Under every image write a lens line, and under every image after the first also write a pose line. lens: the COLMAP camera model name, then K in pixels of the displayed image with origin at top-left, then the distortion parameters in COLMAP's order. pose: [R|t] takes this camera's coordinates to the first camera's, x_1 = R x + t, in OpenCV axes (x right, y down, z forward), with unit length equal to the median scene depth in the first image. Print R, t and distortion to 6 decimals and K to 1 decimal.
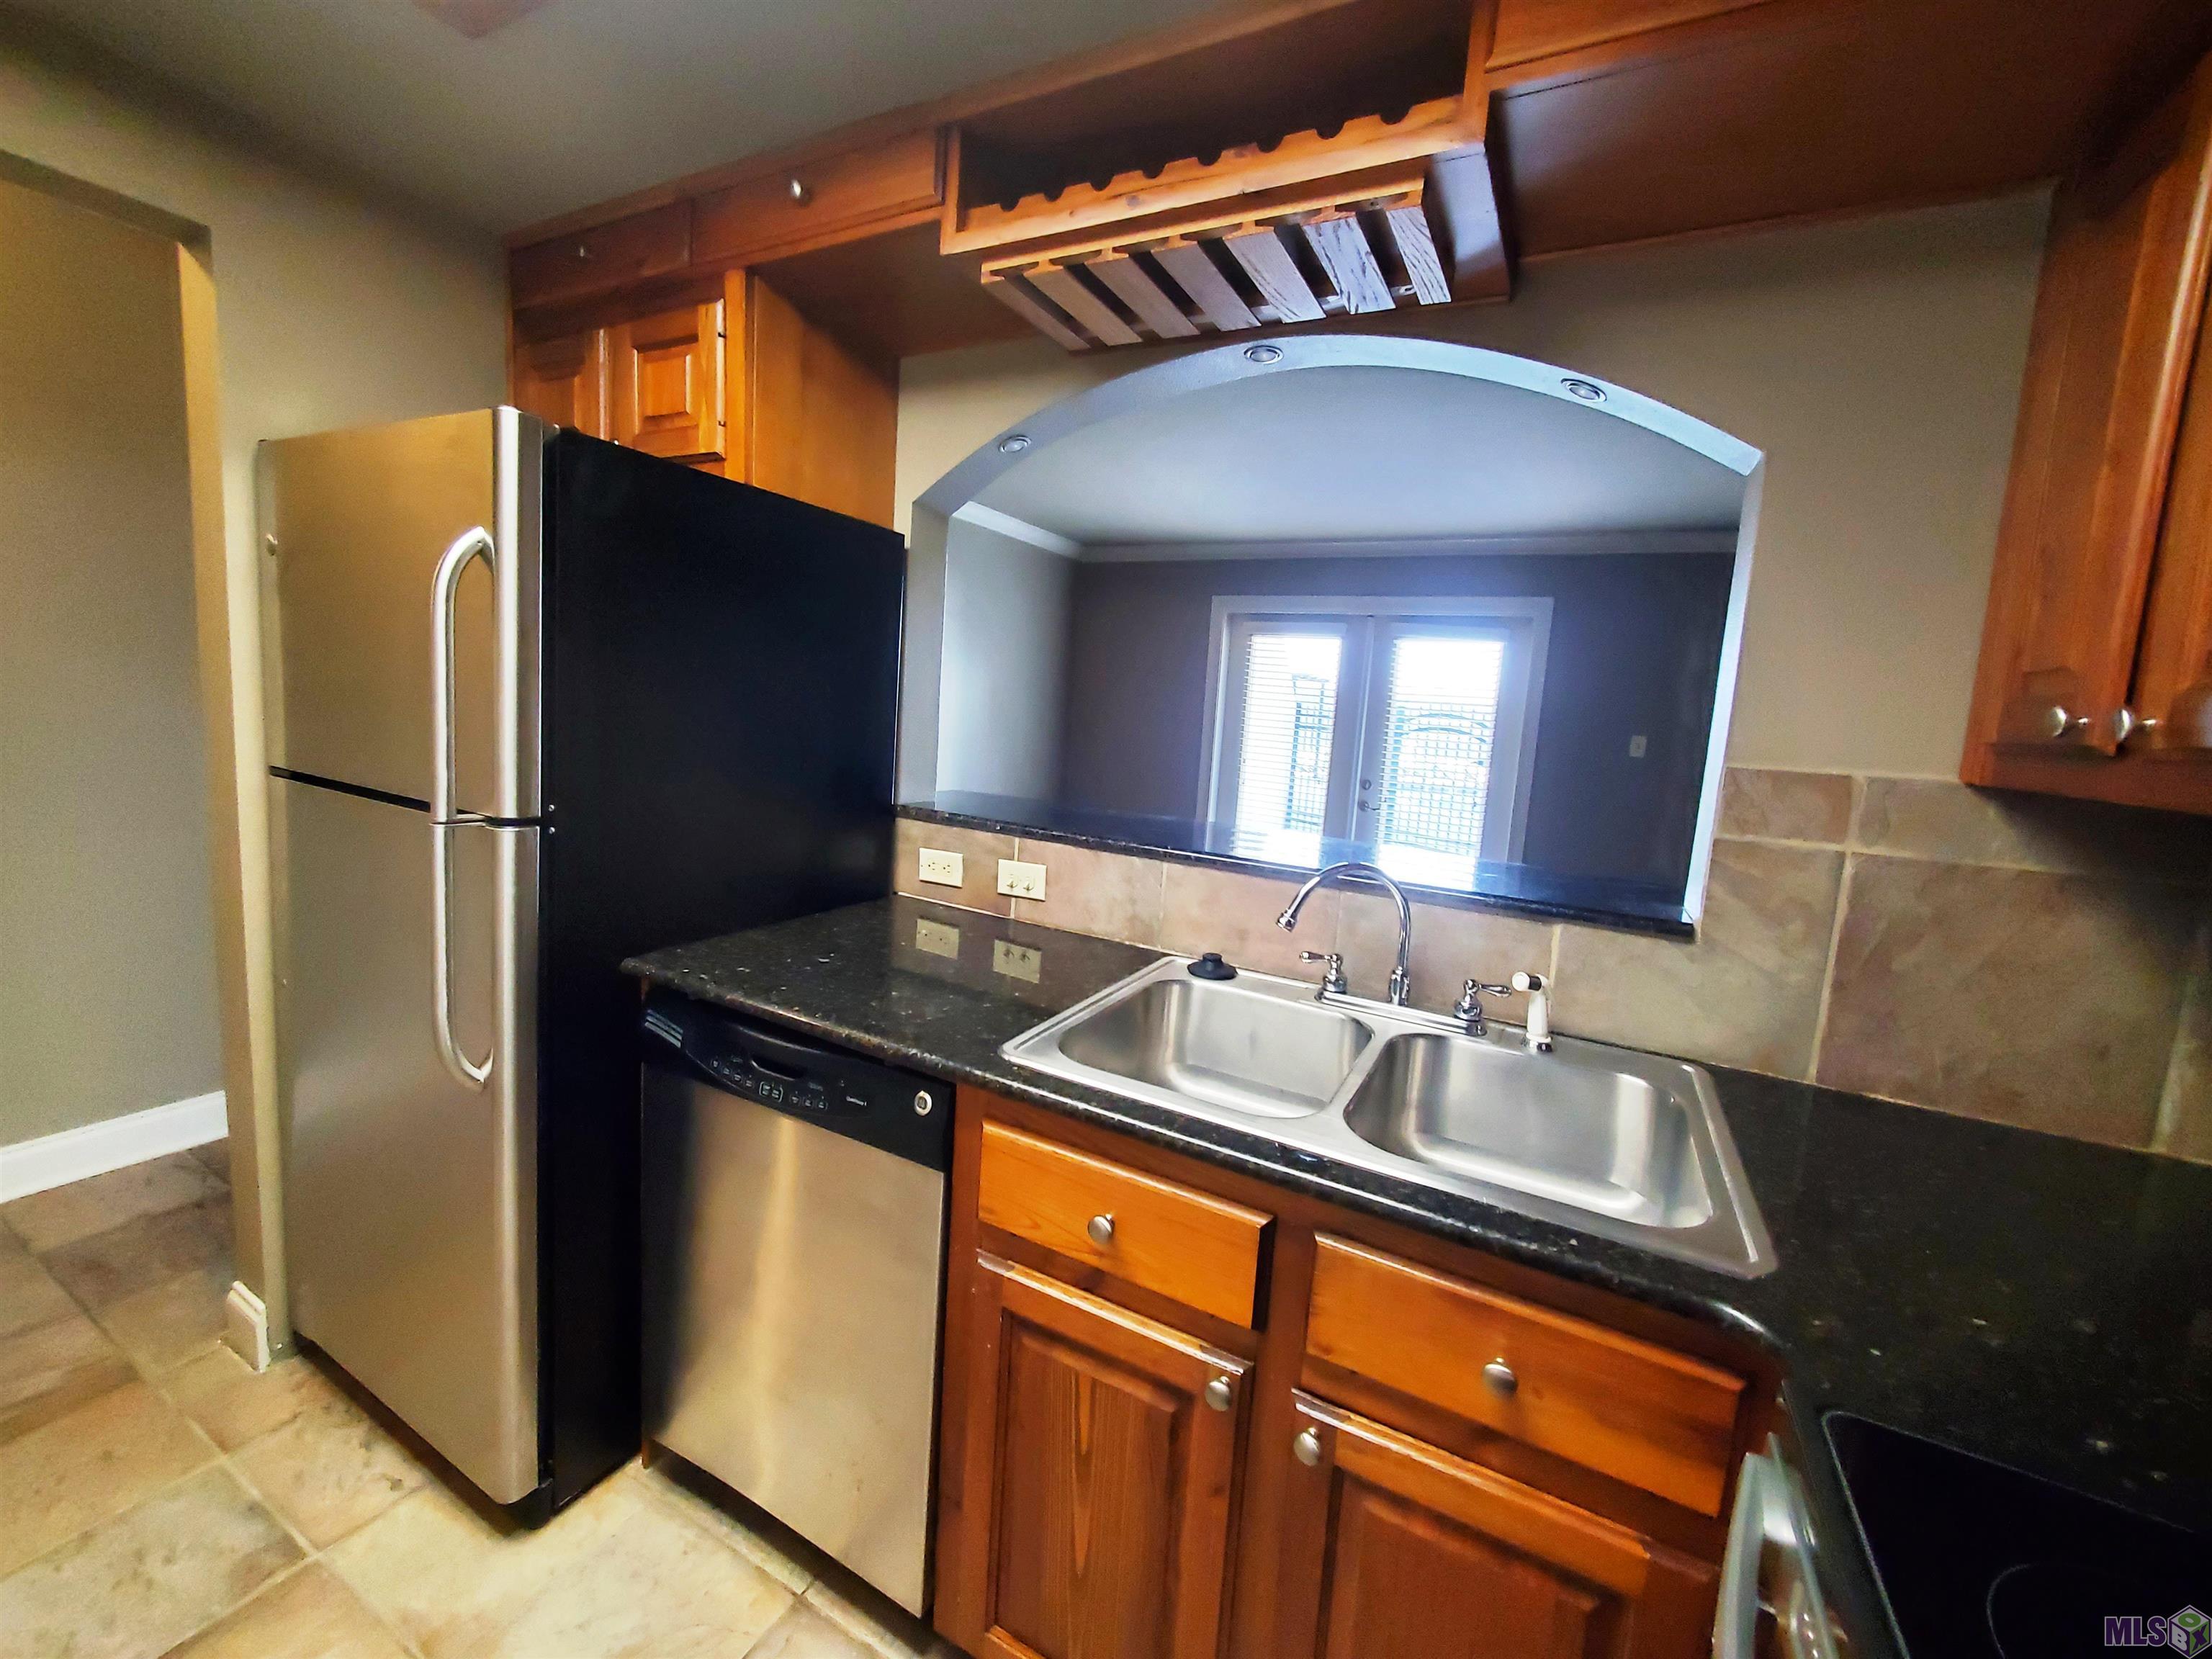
lens RADIAL K [[879.7, 0, 1124.7], [0, 879.7, 816.7], [0, 0, 1]] dist [-0.000692, -0.000804]
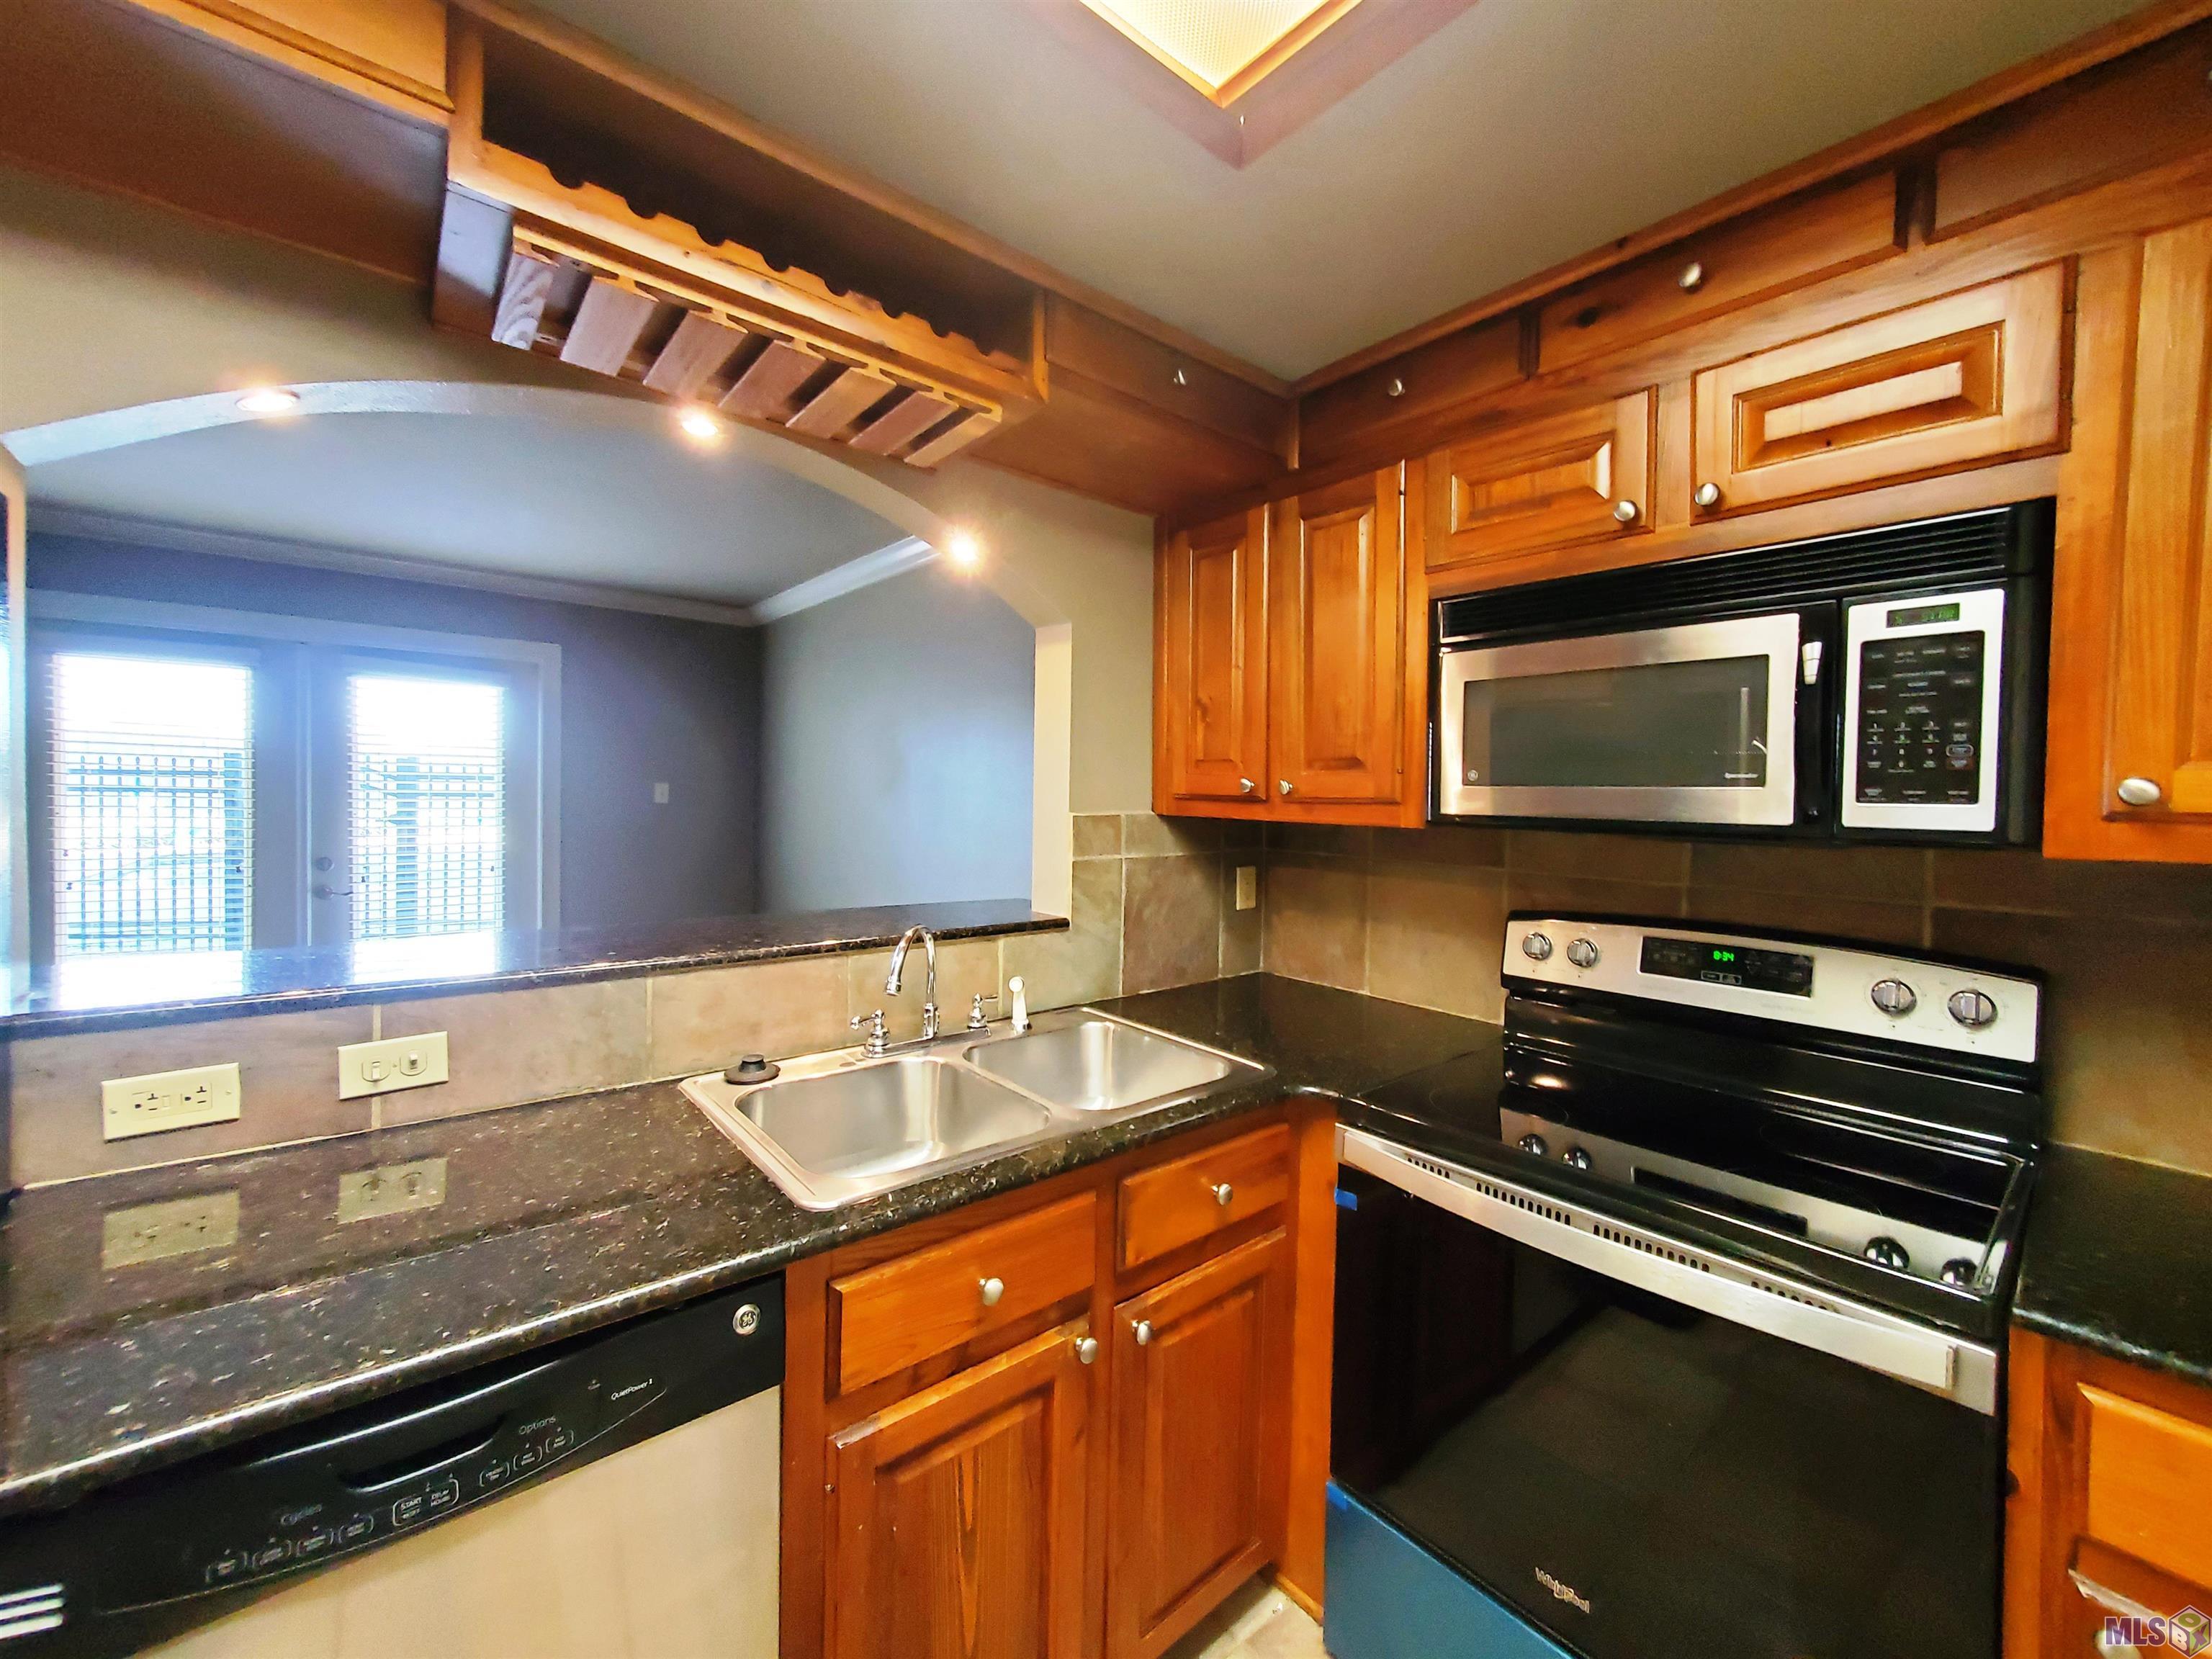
lens RADIAL K [[879.7, 0, 1119.9], [0, 879.7, 824.2], [0, 0, 1]] dist [-0.000692, -0.000804]
pose [[0.376750, -0.095535, 0.921375, -0.732794], [0.123749, 0.990942, 0.052147, -0.111098], [-0.918012, 0.094373, 0.385160, 0.308598]]
